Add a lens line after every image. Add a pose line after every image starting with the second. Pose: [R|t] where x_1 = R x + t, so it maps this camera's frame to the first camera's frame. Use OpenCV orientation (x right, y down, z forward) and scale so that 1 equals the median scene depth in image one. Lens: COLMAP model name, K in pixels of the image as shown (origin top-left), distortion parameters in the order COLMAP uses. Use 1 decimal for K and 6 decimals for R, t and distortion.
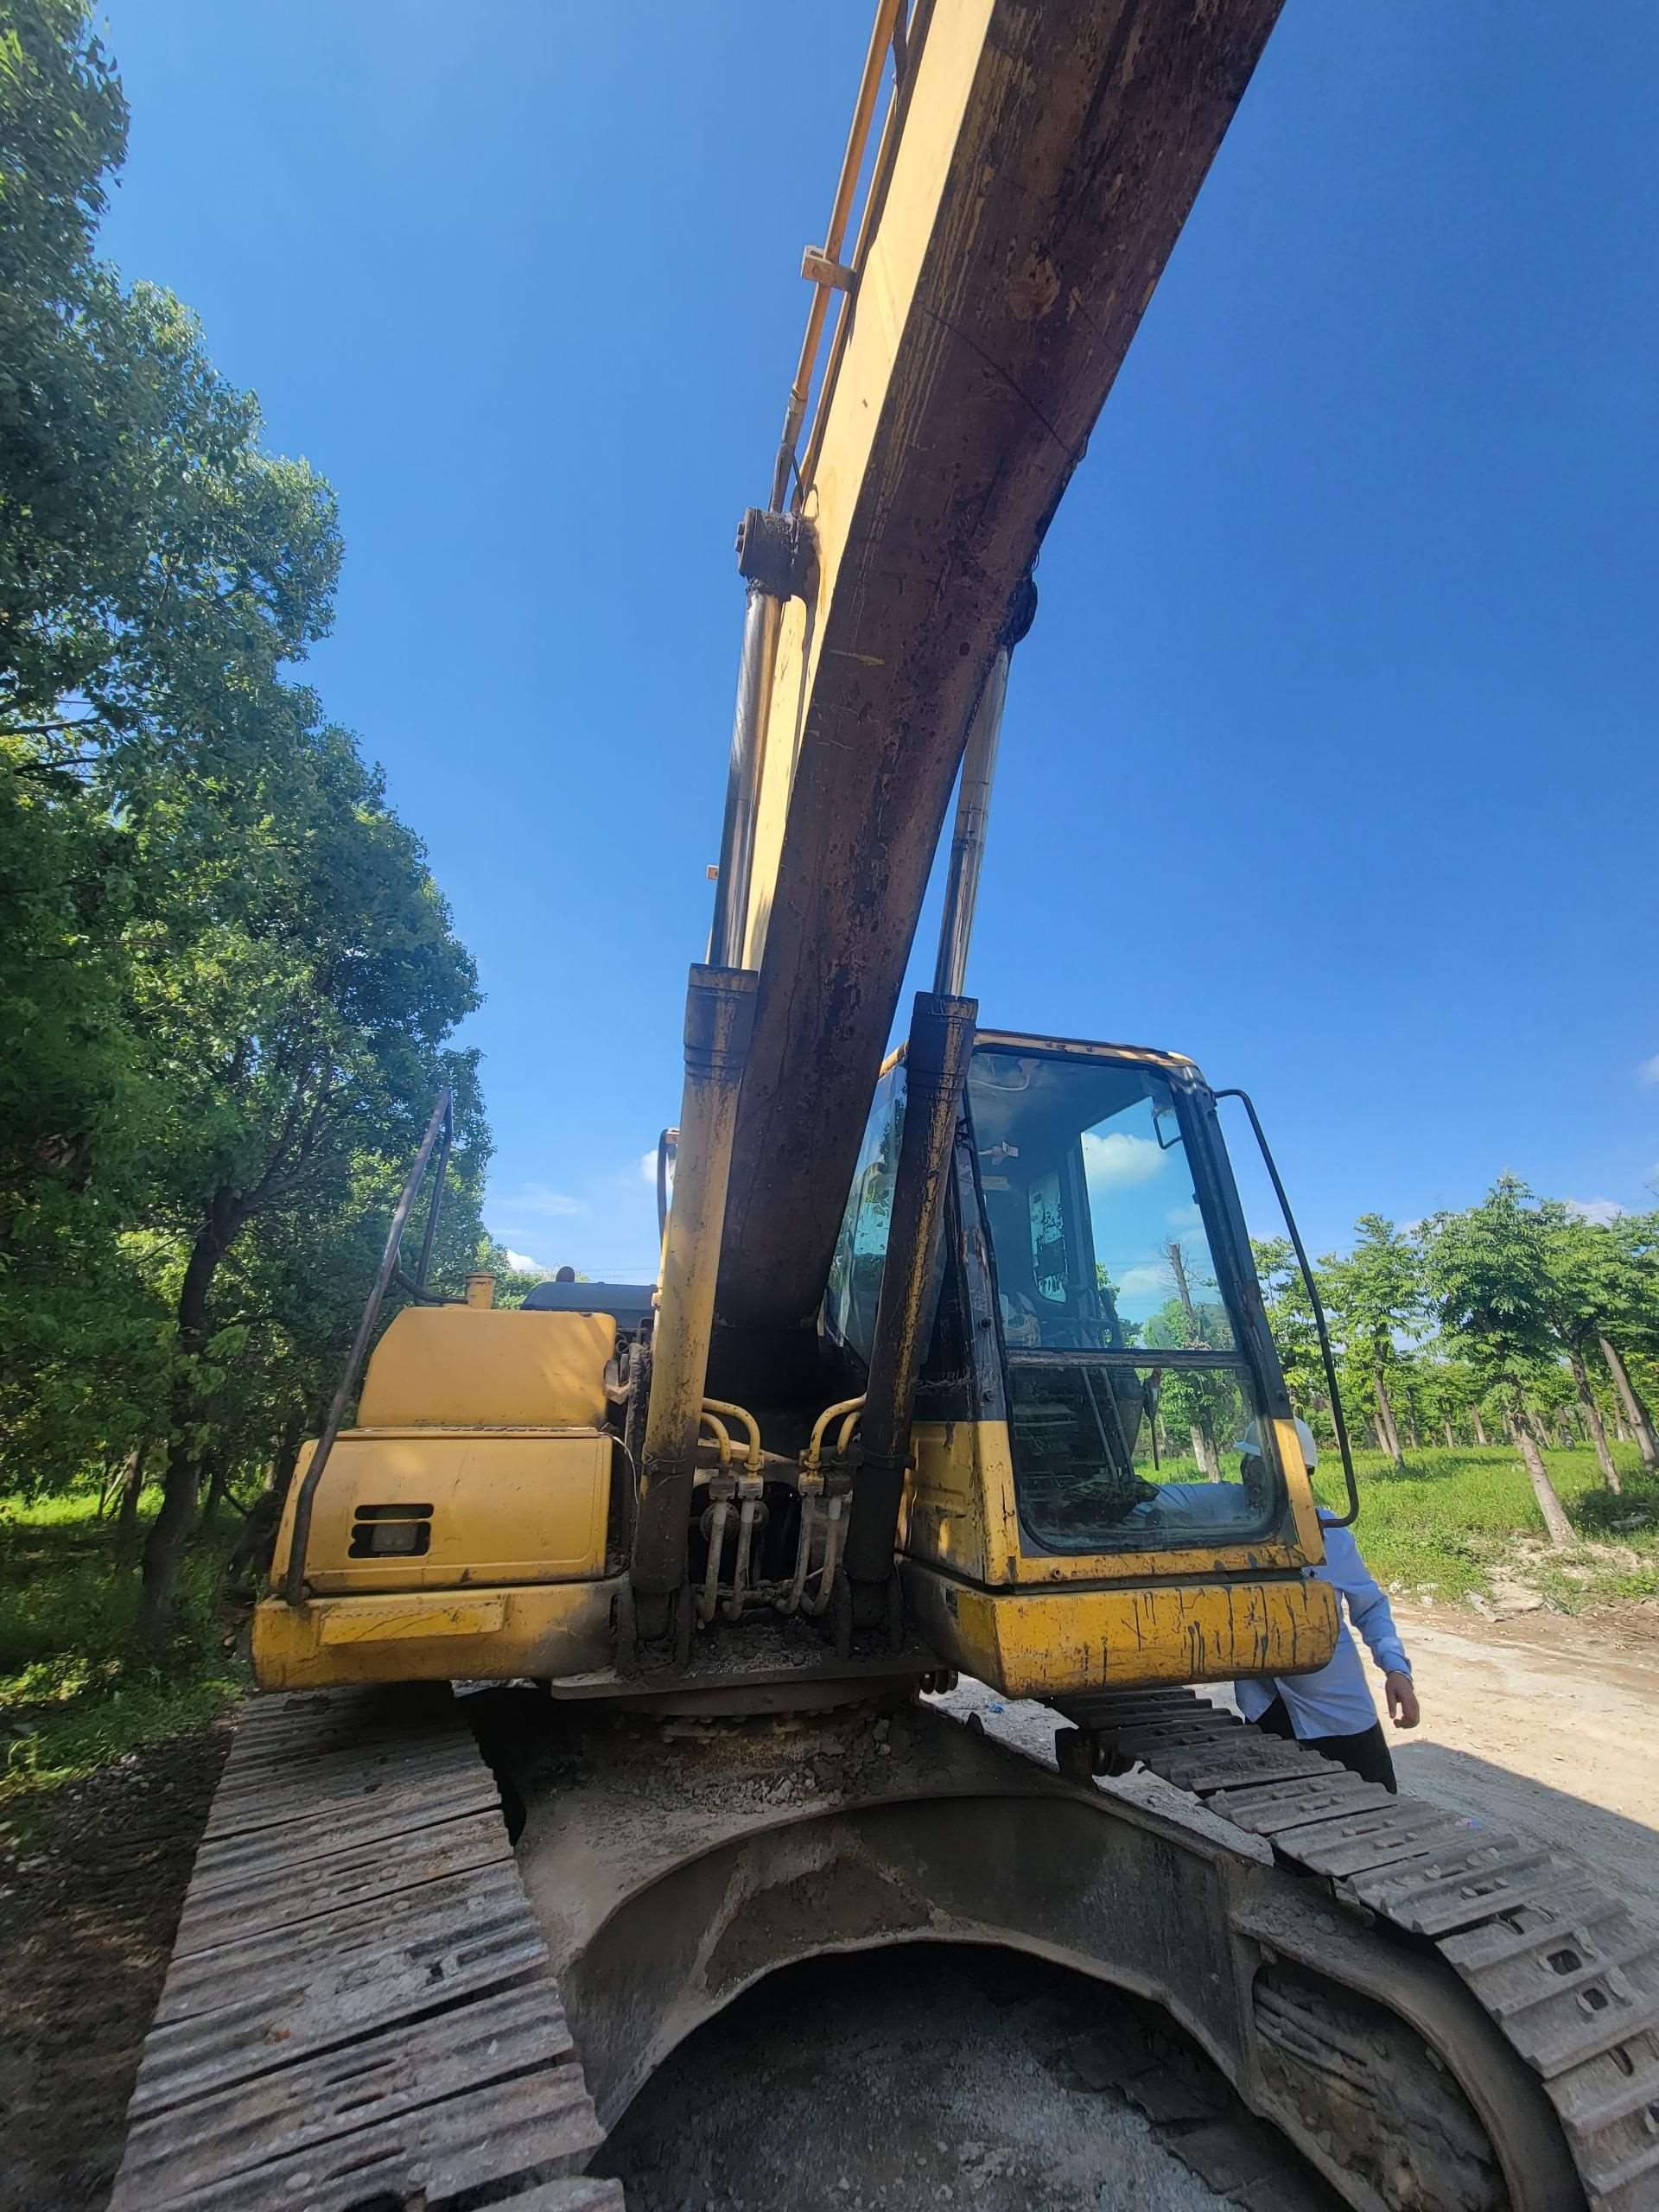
lens RADIAL K [[878.9, 0, 856.0], [0, 878.9, 1042.9], [0, 0, 1]] dist [0.011866, -0.006957]
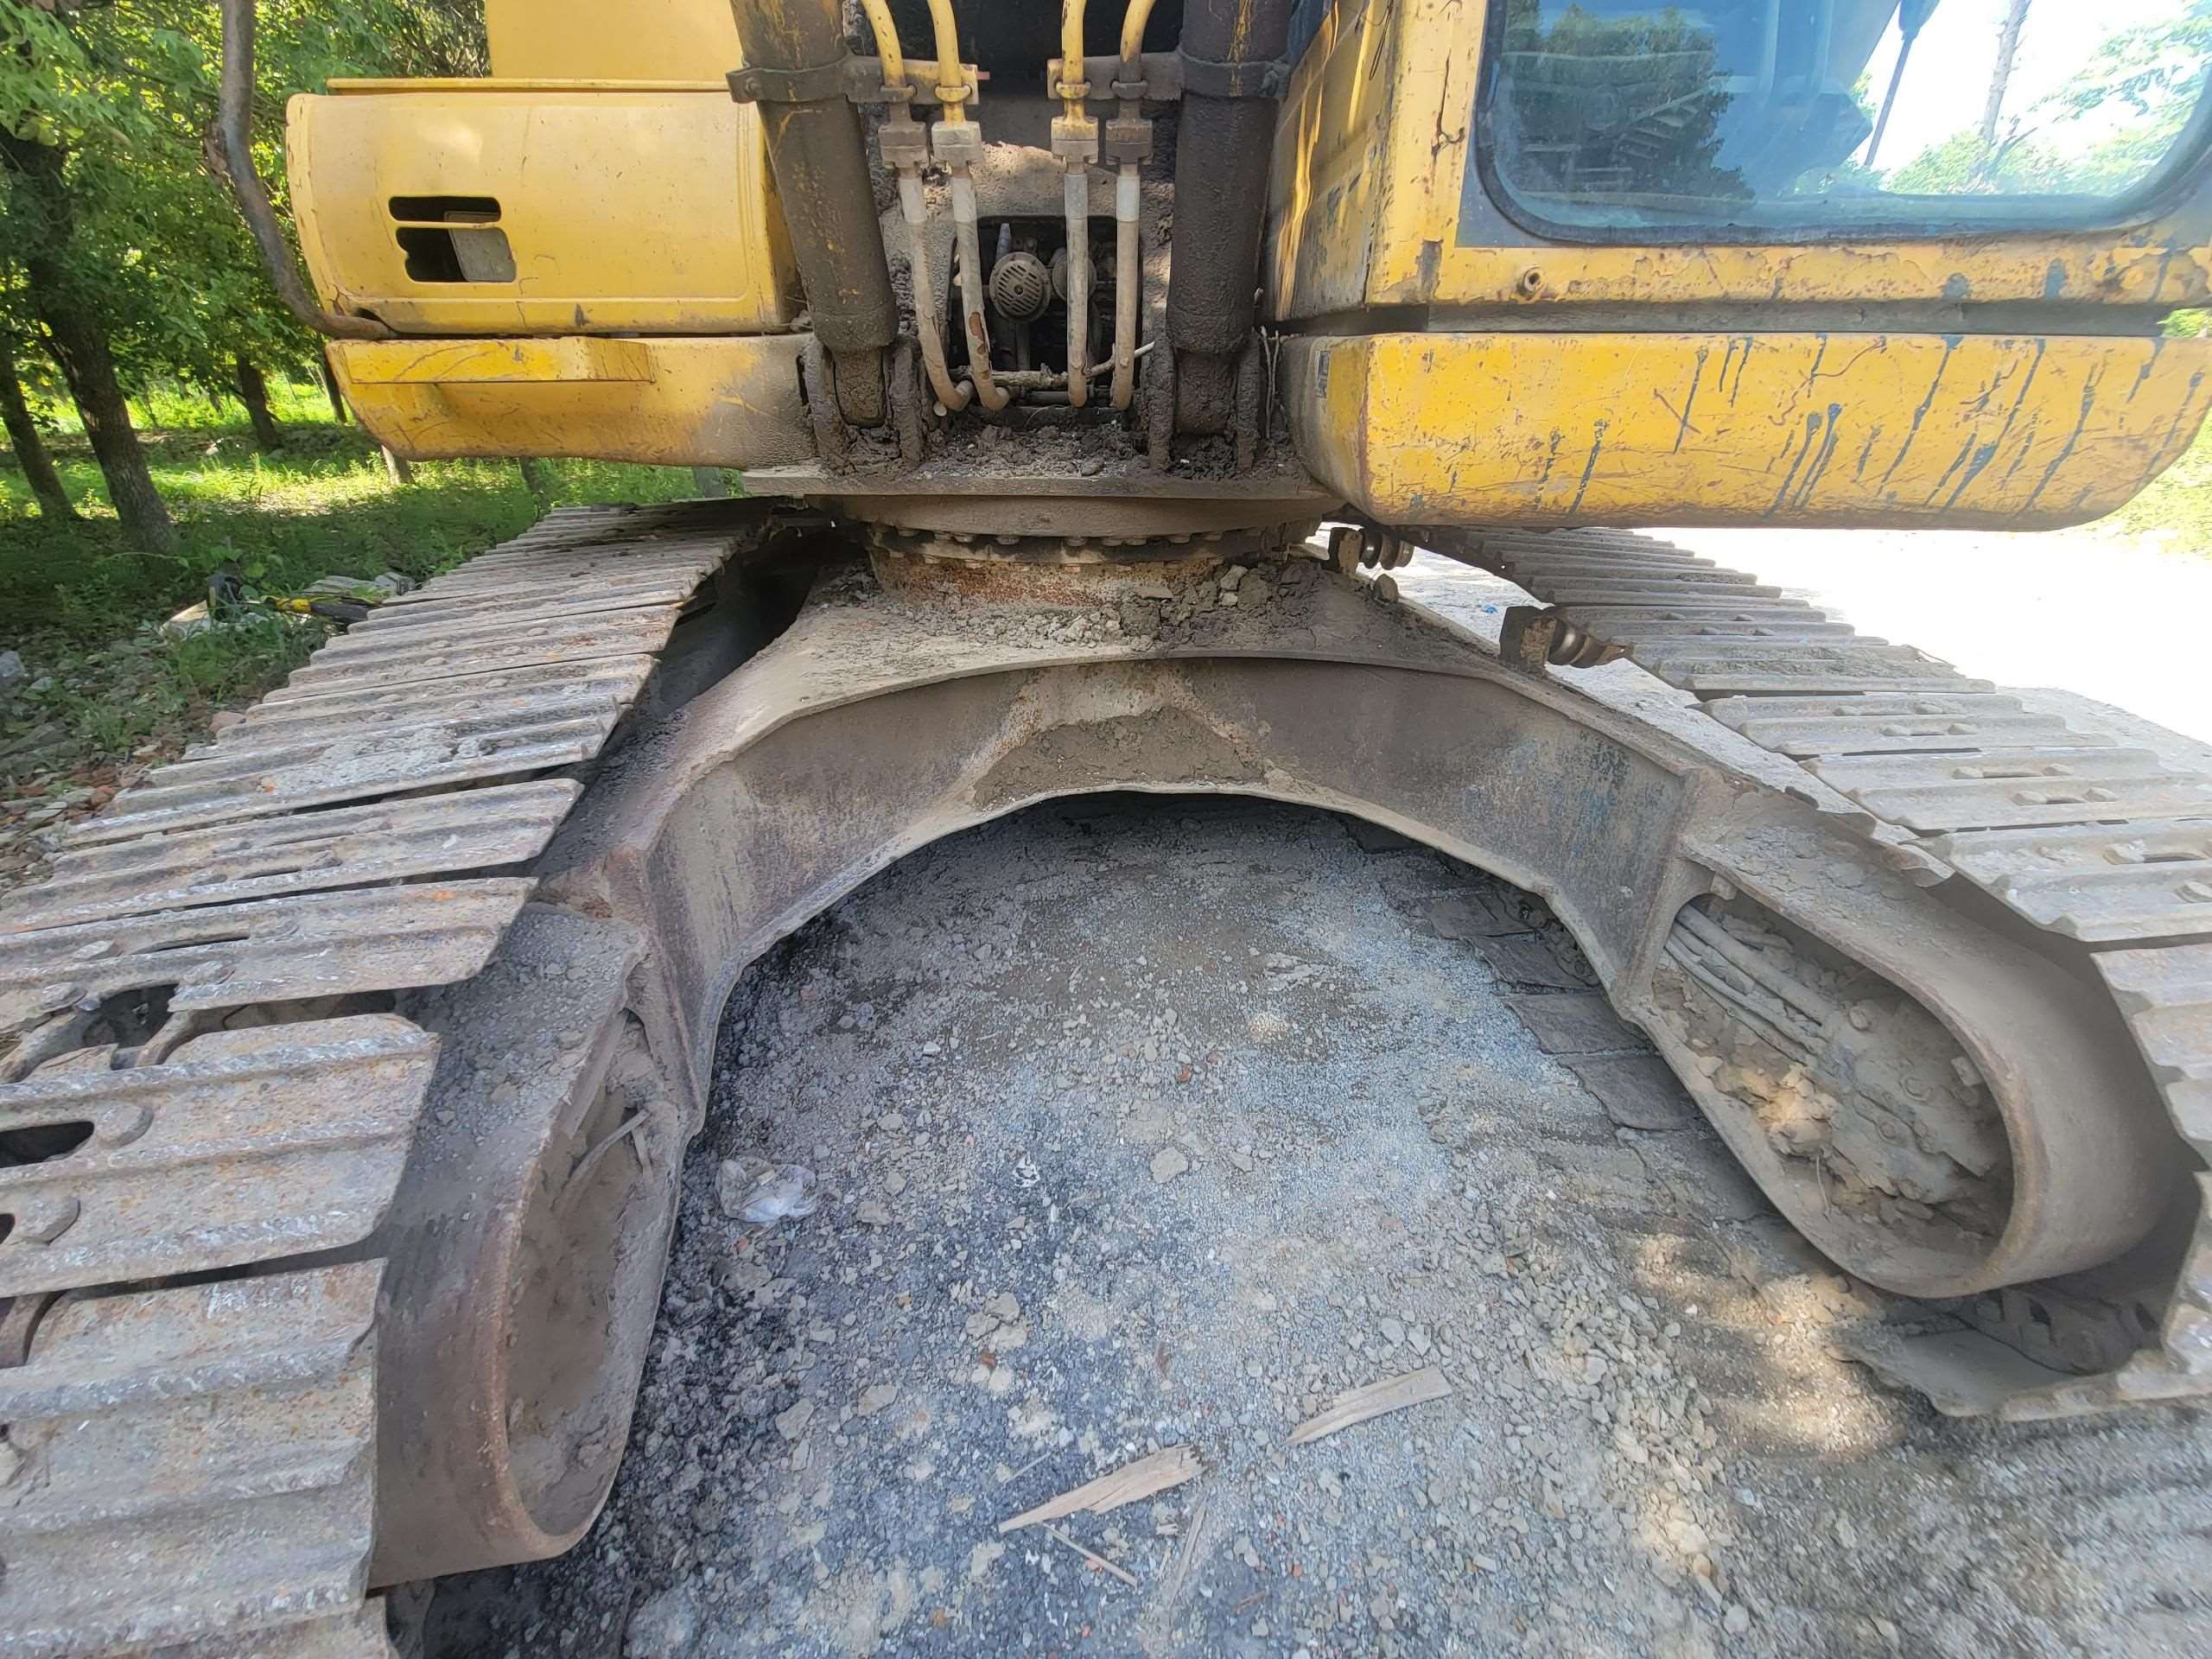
lens RADIAL K [[878.9, 0, 1173.9], [0, 878.9, 836.6], [0, 0, 1]] dist [0.011866, -0.006957]
pose [[0.961601, 0.147384, -0.231519, 0.198298], [0.087708, 0.634309, 0.768089, 0.421340], [0.260058, -0.758901, 0.597025, 0.476584]]
